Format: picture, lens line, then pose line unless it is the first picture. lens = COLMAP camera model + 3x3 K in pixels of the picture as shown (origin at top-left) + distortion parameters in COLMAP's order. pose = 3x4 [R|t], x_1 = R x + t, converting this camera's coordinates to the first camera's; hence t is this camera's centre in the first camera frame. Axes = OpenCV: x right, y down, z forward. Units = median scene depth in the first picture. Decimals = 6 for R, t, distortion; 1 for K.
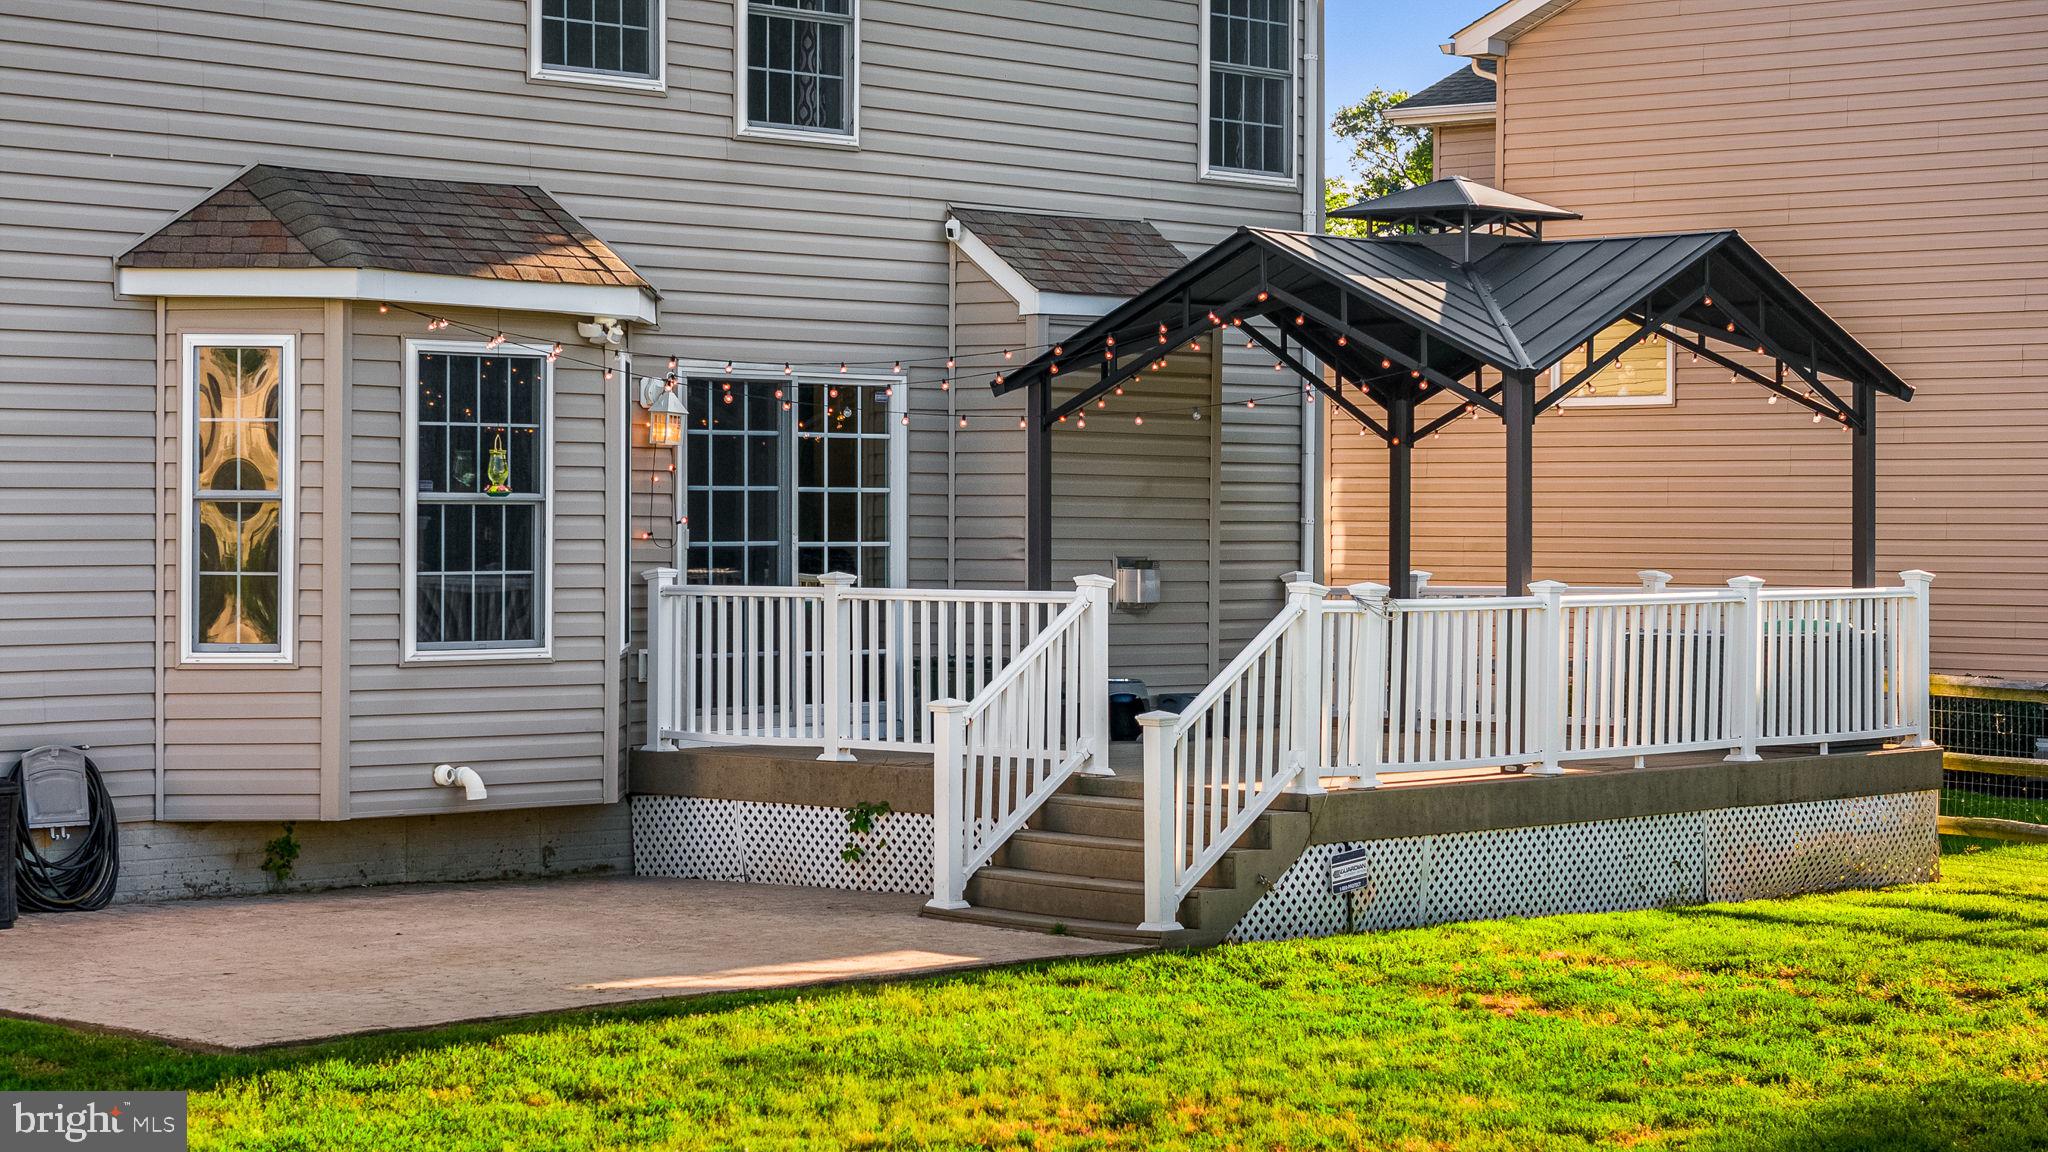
lens RADIAL K [[4260.5, 0, 1014.5], [0, 4260.5, 582.7], [0, 0, 1]] dist [0.026079, 0.000000]
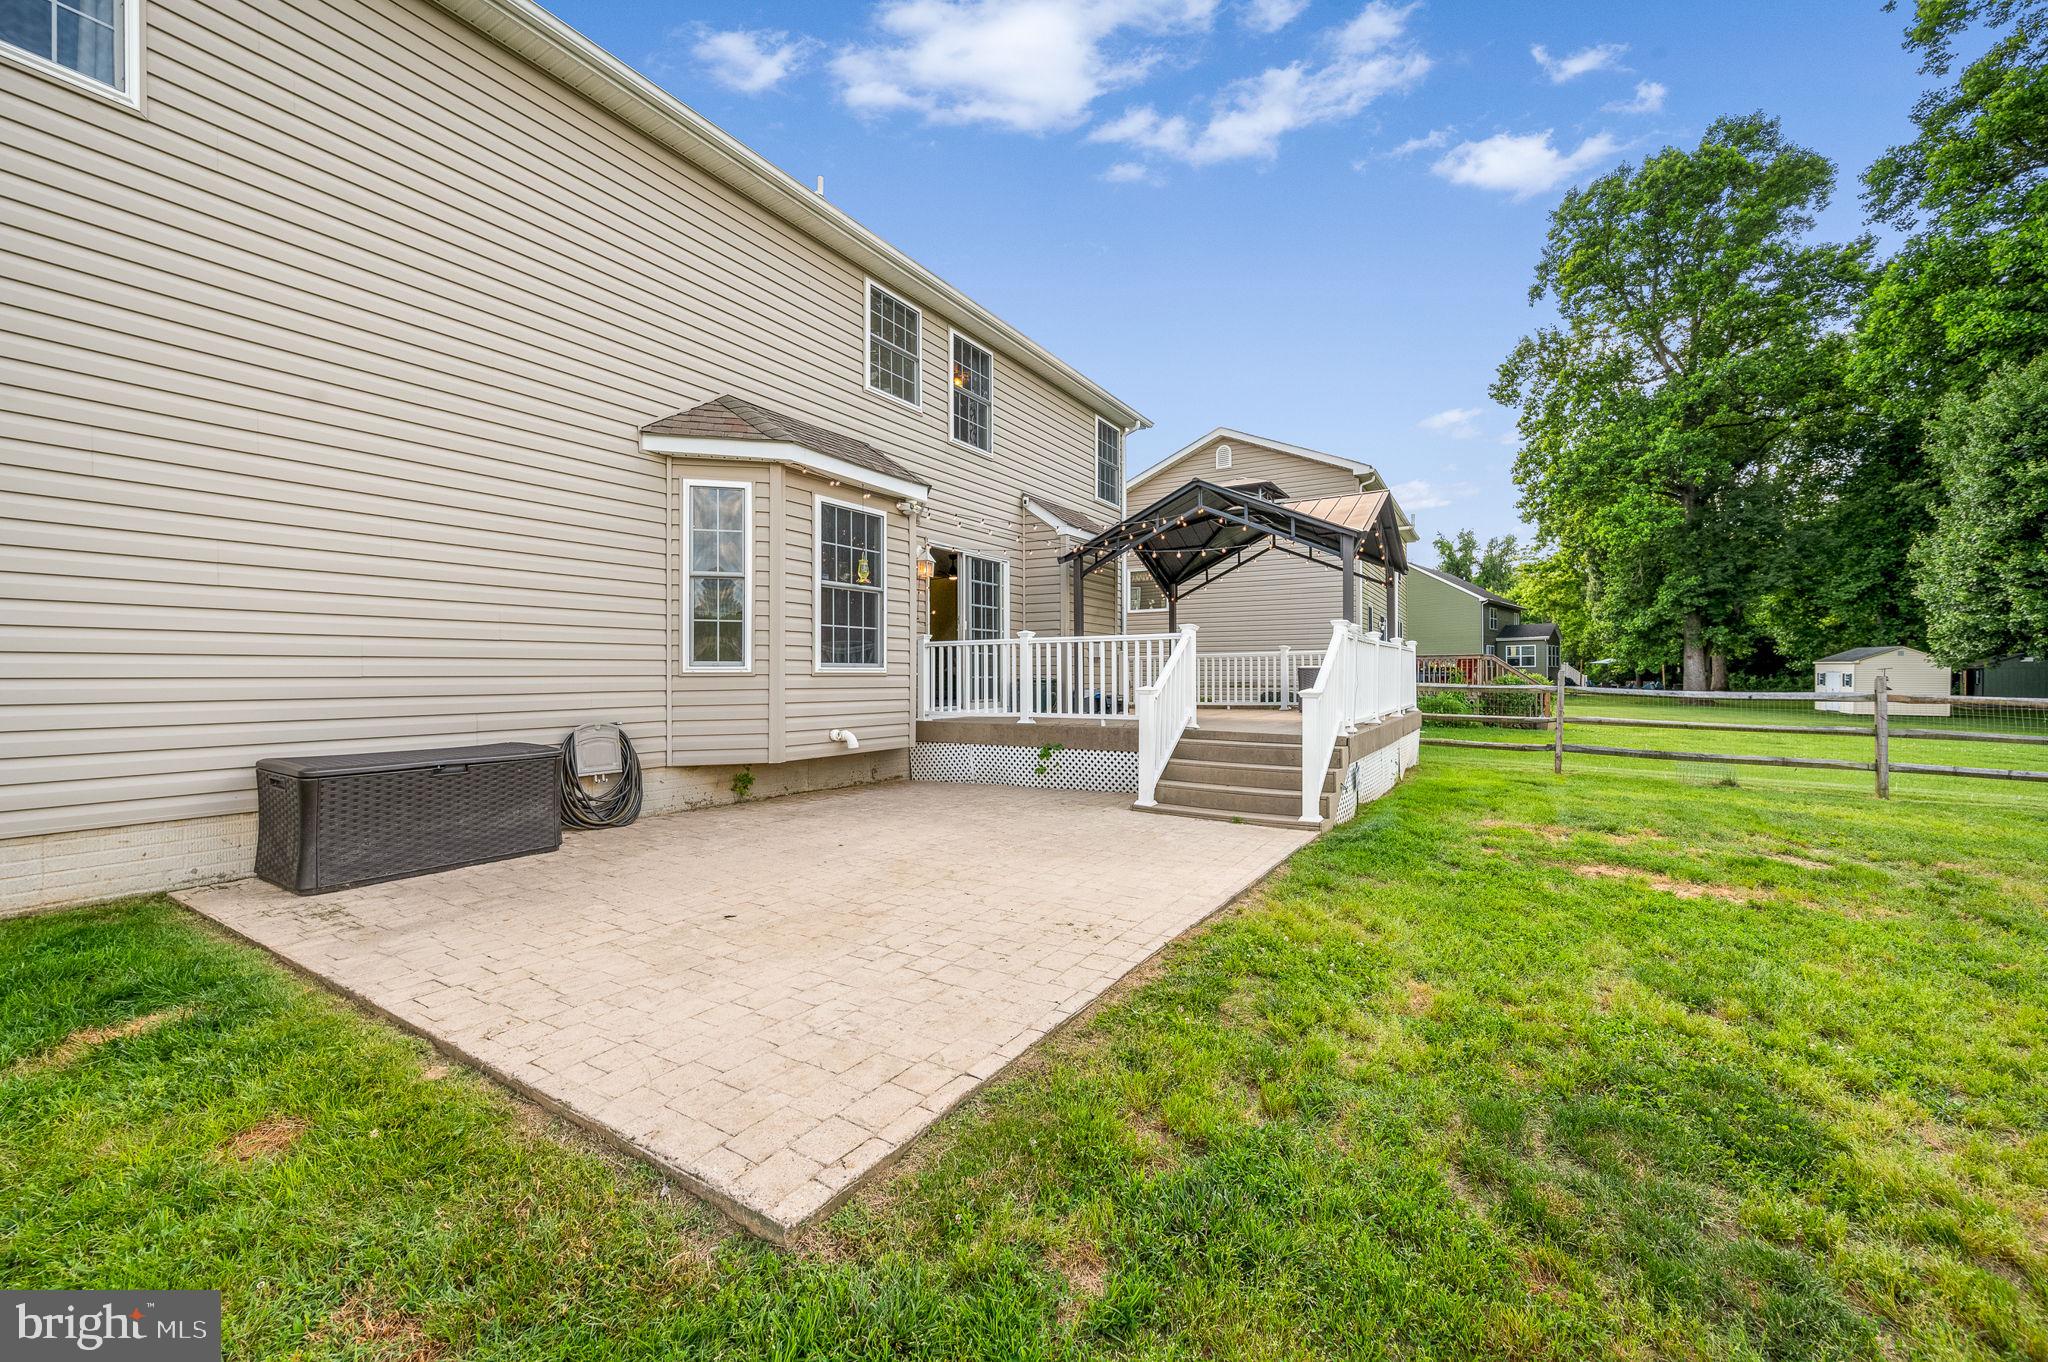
lens RADIAL K [[823.3, 0, 1025.6], [0, 823.3, 672.7], [0, 0, 1]] dist [0.000848, 0.000129]
pose [[0.979757, -0.006988, 0.200068, -0.123892], [0.011624, 0.999690, -0.022008, 0.026925], [-0.199853, 0.023888, 0.979535, 0.634062]]
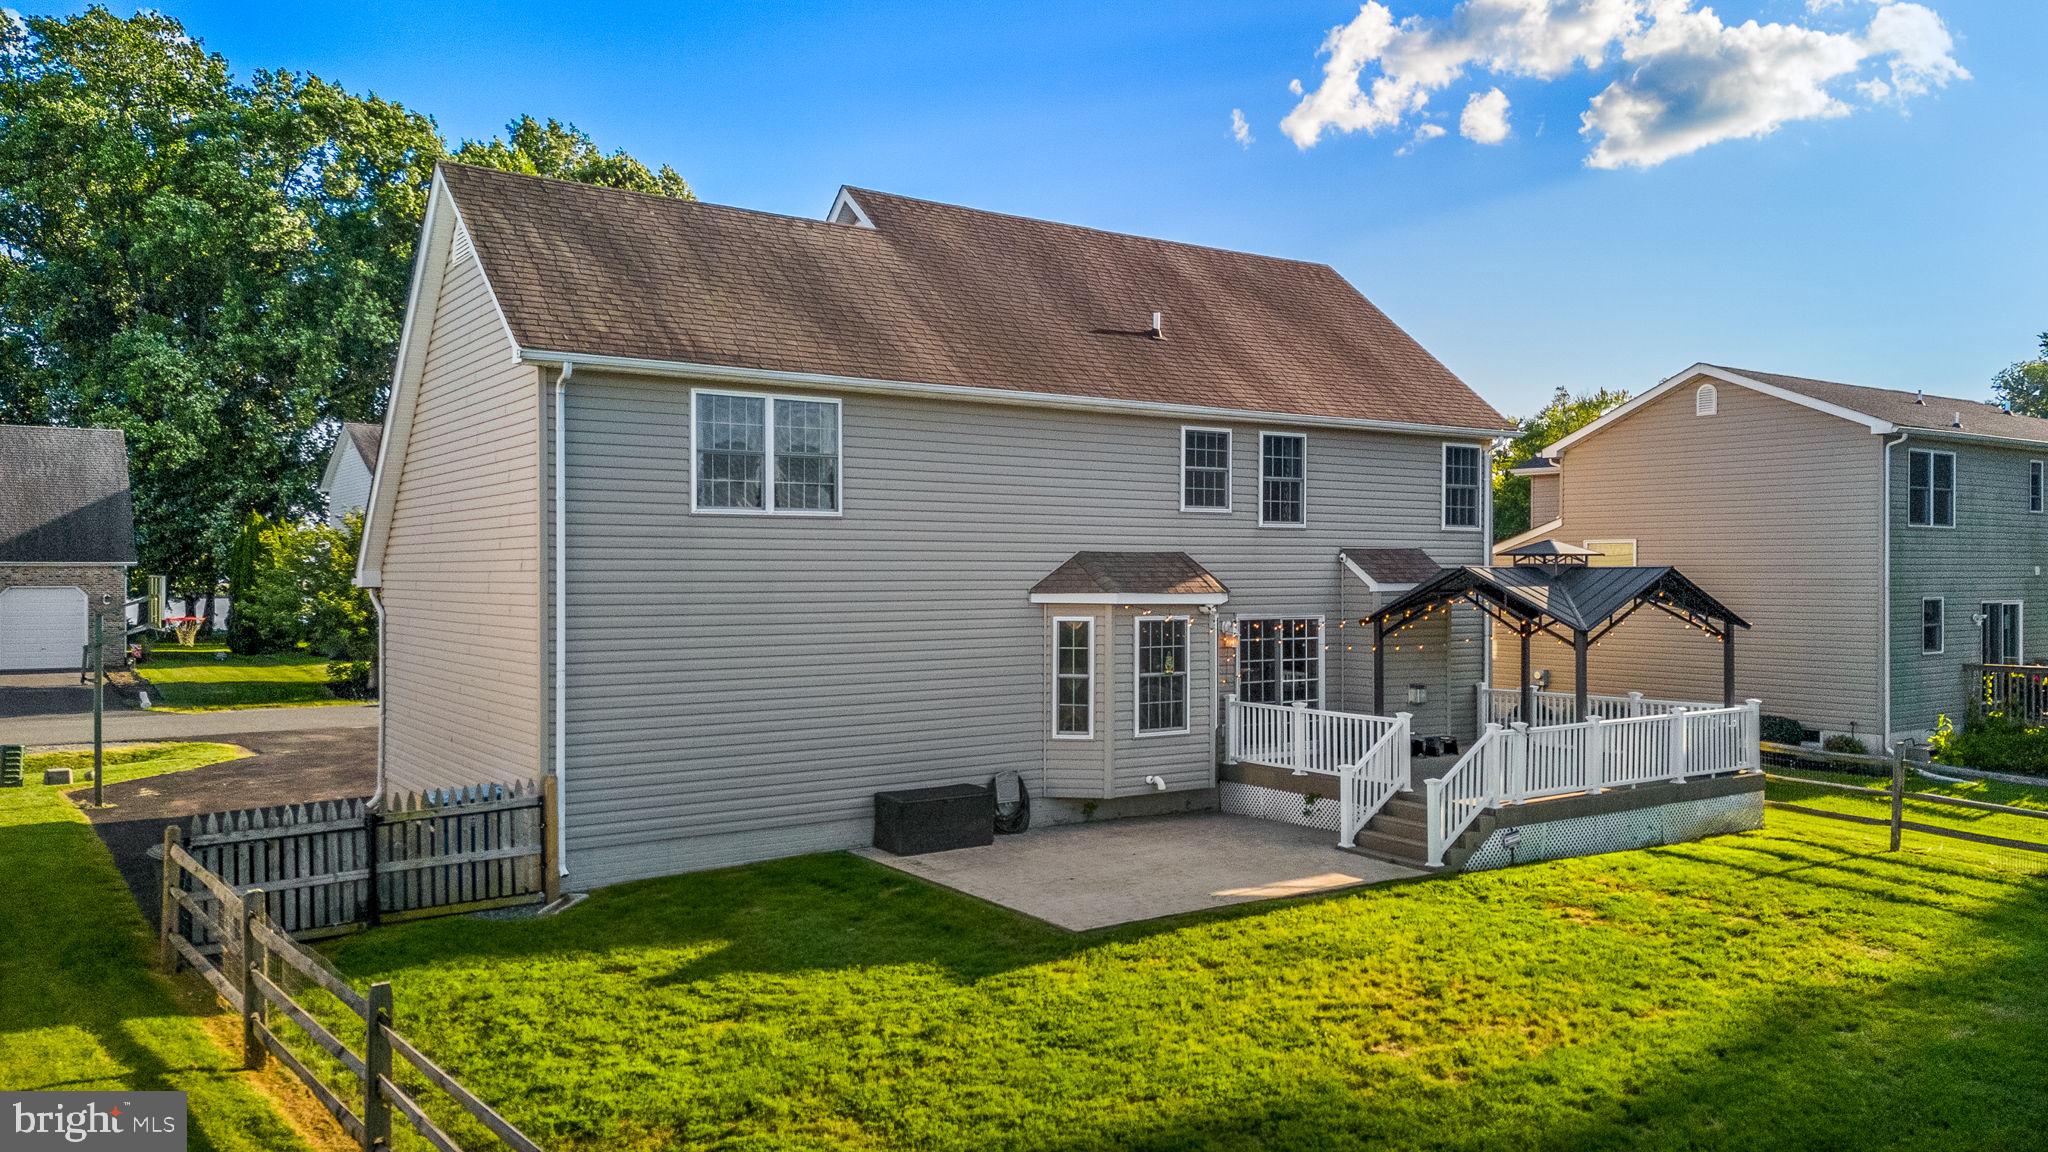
lens RADIAL K [[1557.4, 0, 986.2], [0, 1557.4, 562.4], [0, 0, 1]] dist [0.044861, -0.020096]
pose [[0.974027, -0.003258, -0.226407, -0.012550], [0.000004, 0.999897, -0.014372, -0.076035], [0.226430, 0.013998, 0.973927, 0.029686]]
